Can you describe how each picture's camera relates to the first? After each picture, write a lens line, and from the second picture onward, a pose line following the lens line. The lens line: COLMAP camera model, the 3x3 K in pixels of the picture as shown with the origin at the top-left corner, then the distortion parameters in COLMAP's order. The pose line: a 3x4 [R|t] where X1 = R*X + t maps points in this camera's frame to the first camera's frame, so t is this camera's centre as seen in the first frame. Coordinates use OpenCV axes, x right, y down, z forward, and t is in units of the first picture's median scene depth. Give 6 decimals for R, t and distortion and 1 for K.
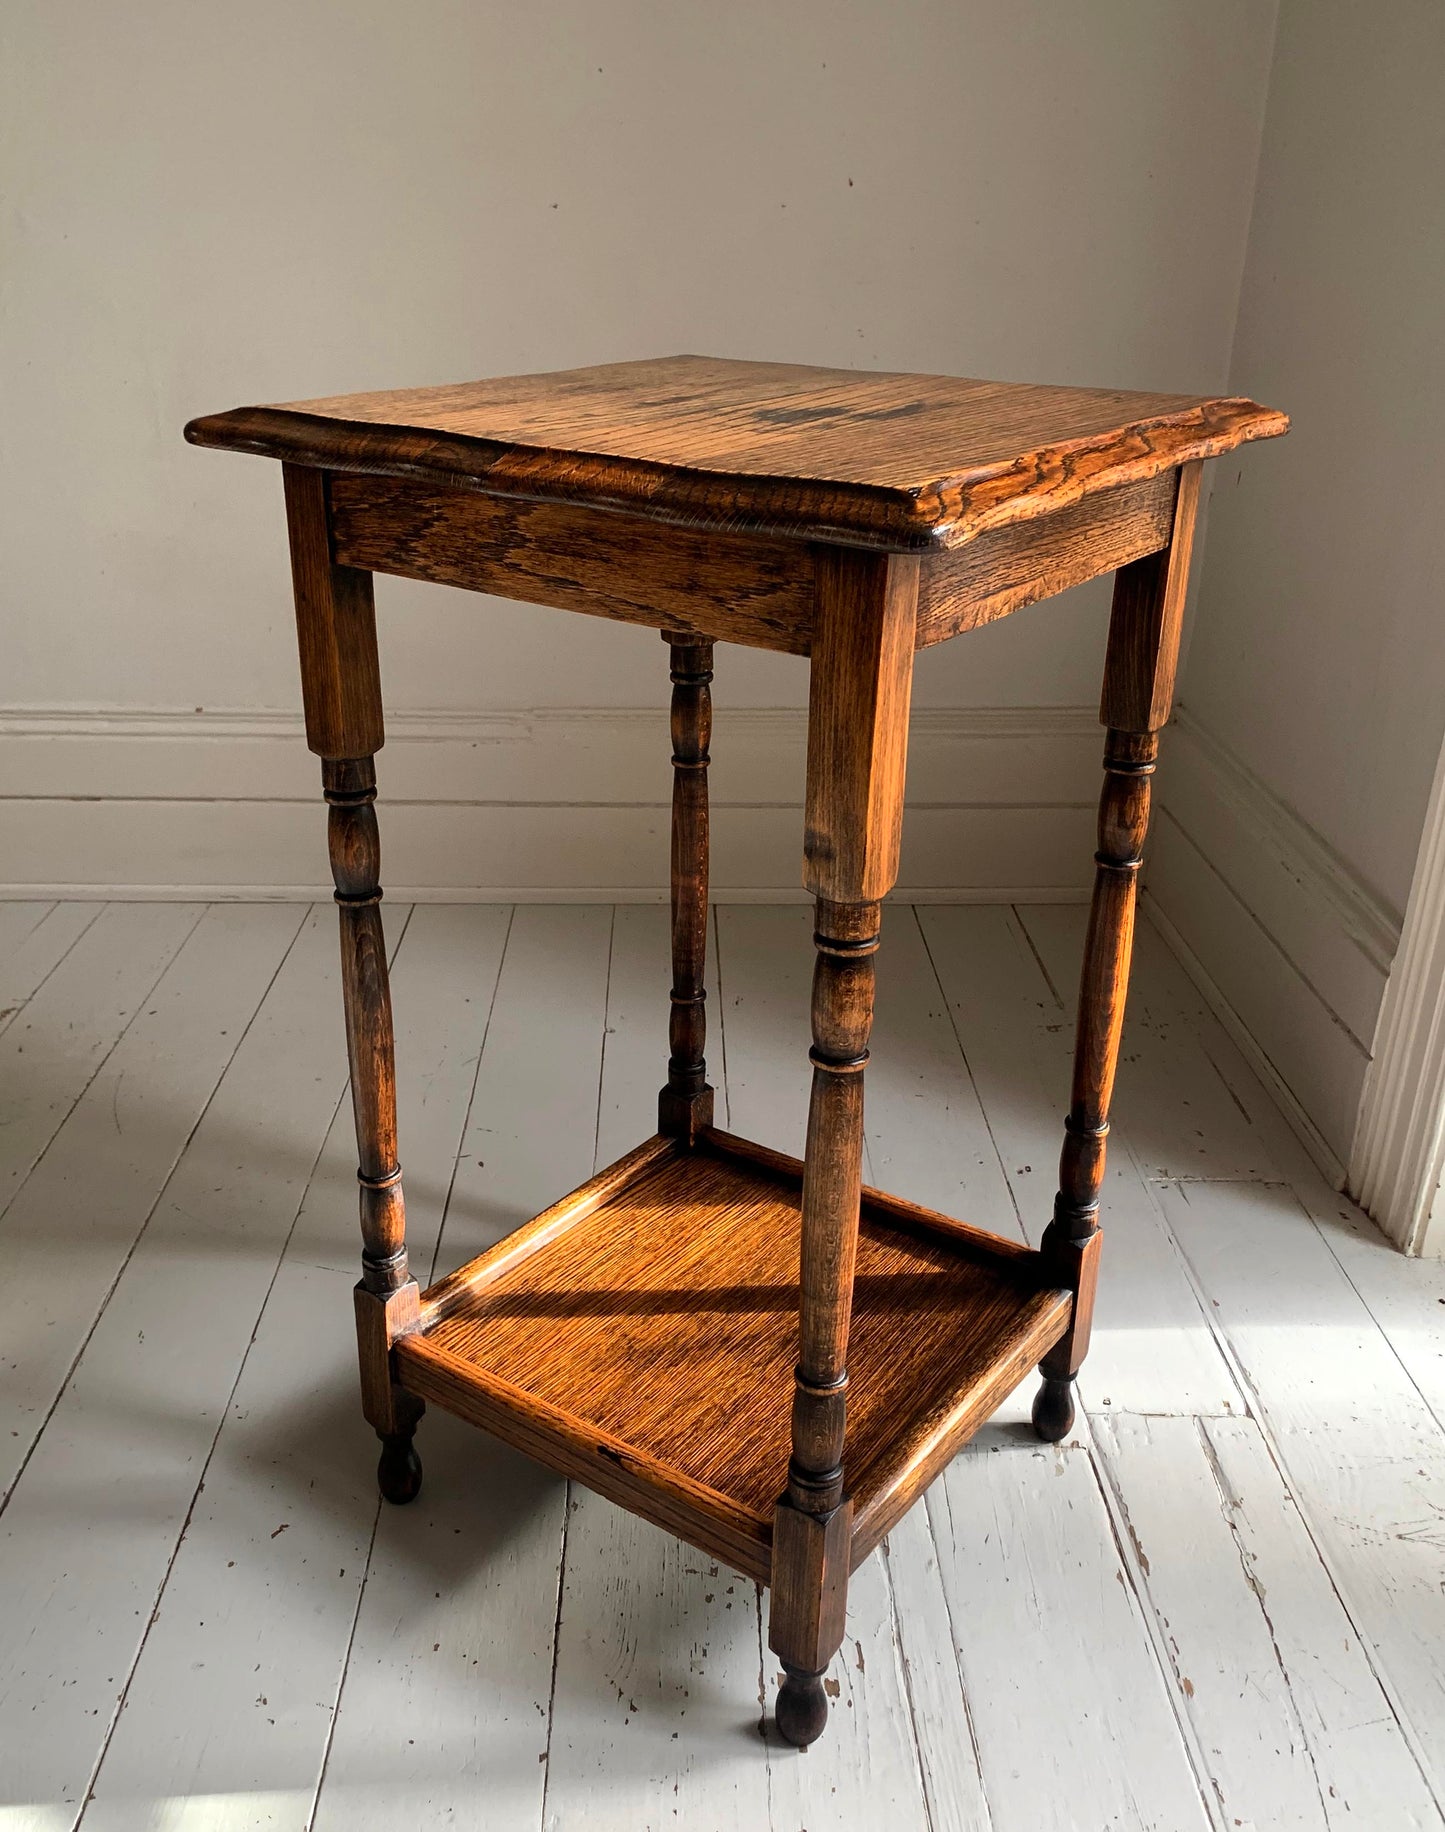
lens RADIAL K [[1560.3, 0, 703.2], [0, 1560.3, 964.0], [0, 0, 1]] dist [0.041483, -0.008274]
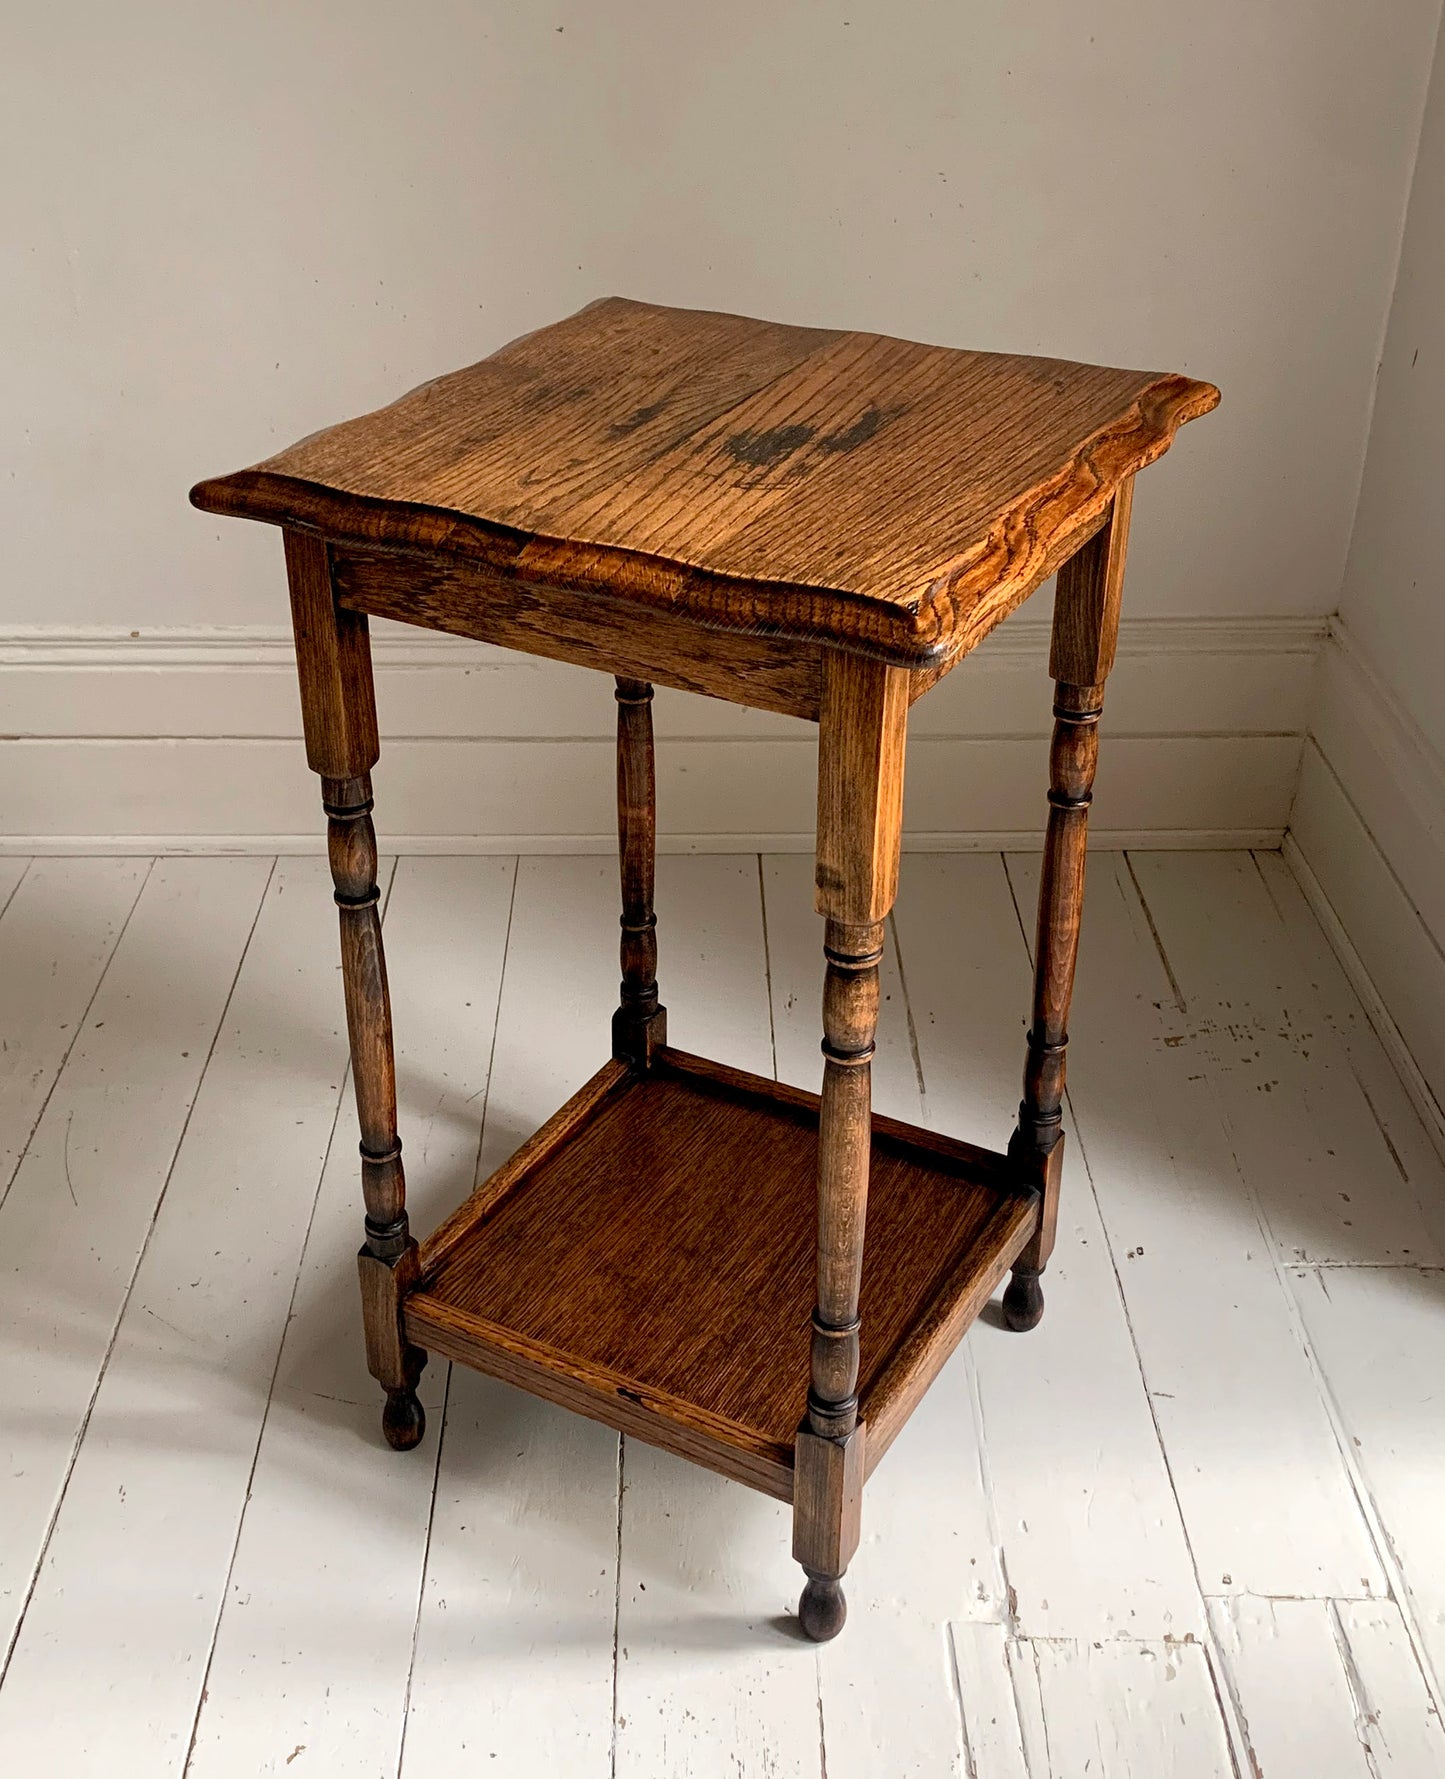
lens RADIAL K [[1923.1, 0, 654.8], [0, 1923.1, 885.7], [0, 0, 1]] dist [0.109663, -0.183443]
pose [[0.995003, -0.070946, 0.070256, -0.137926], [0.064188, 0.993484, 0.094177, -0.192642], [-0.076480, -0.089197, 0.993073, -0.346613]]
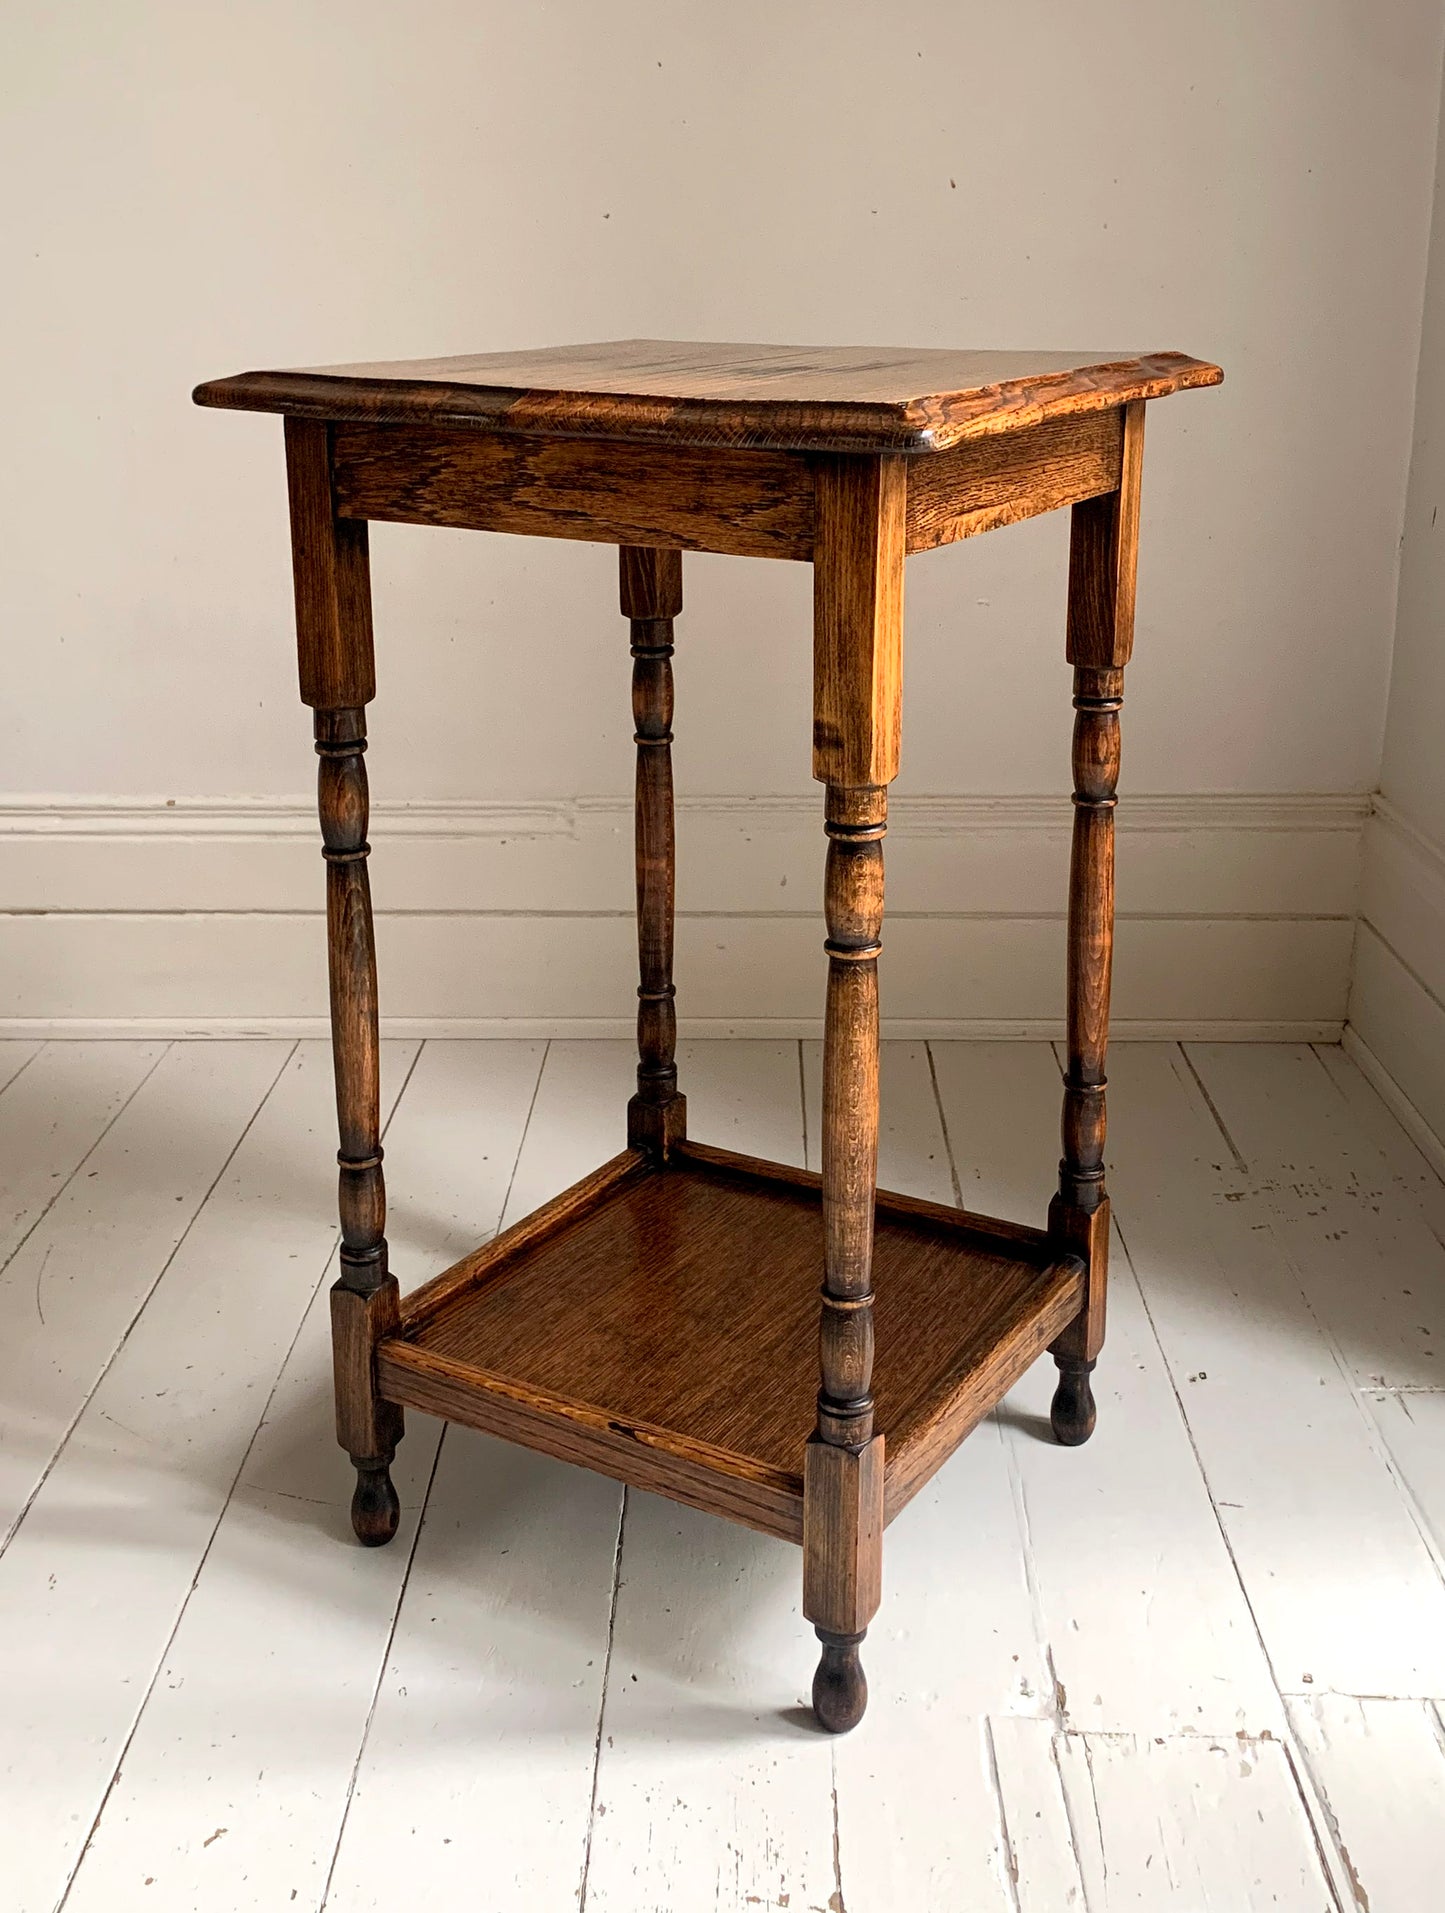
lens RADIAL K [[1941.4, 0, 714.8], [0, 1941.4, 830.3], [0, 0, 1]] dist [0.041436, -0.030336]
pose [[0.996224, -0.040203, 0.076946, -0.100013], [0.051756, 0.986621, -0.154598, 0.176138], [-0.069701, 0.157997, 0.984977, -0.278952]]
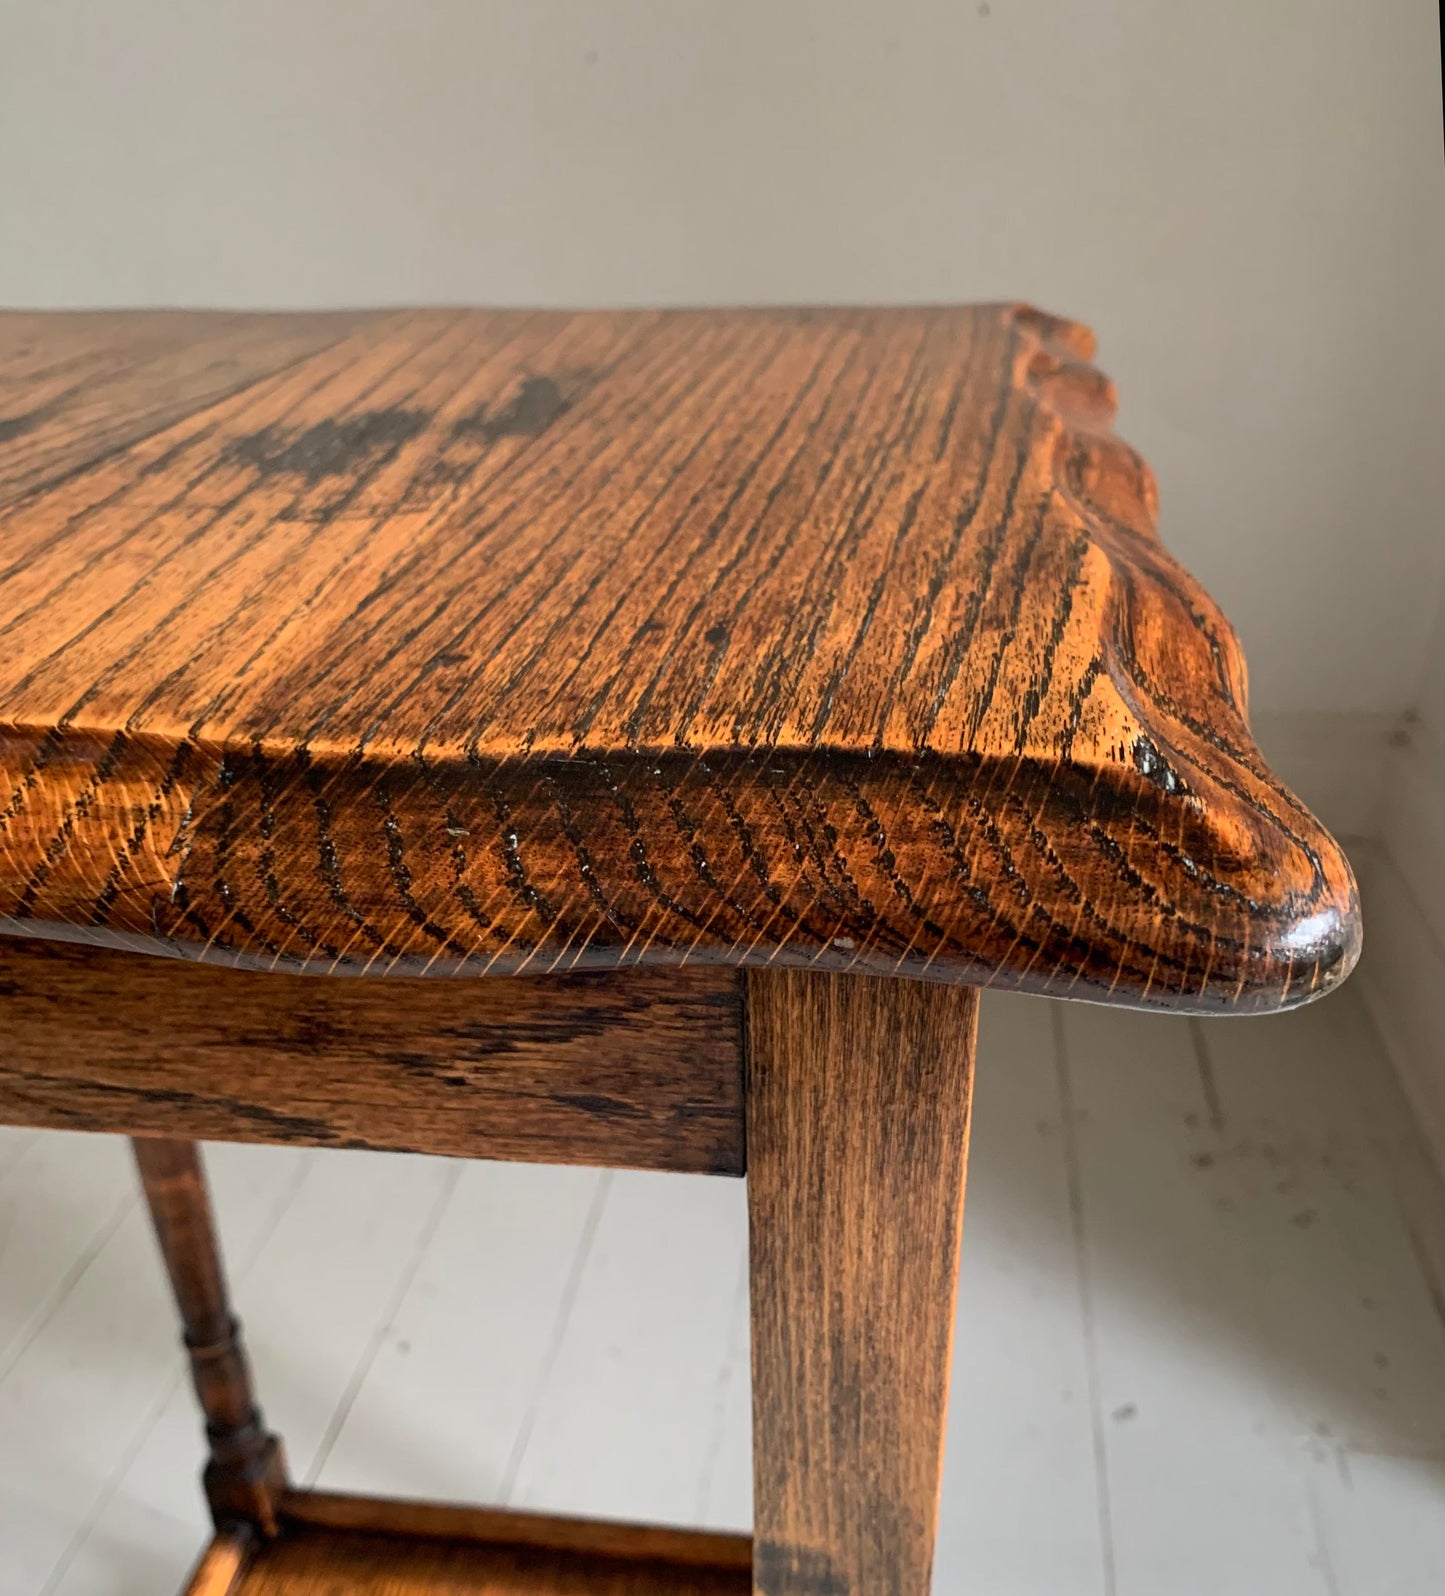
lens RADIAL K [[1486.5, 0, 710.8], [0, 1486.5, 942.4], [0, 0, 1]] dist [0.093101, -0.263050]
pose [[0.882930, -0.255508, 0.393891, -0.048955], [0.228612, 0.966742, 0.114655, -0.254750], [-0.410086, -0.011184, 0.911978, 0.613727]]
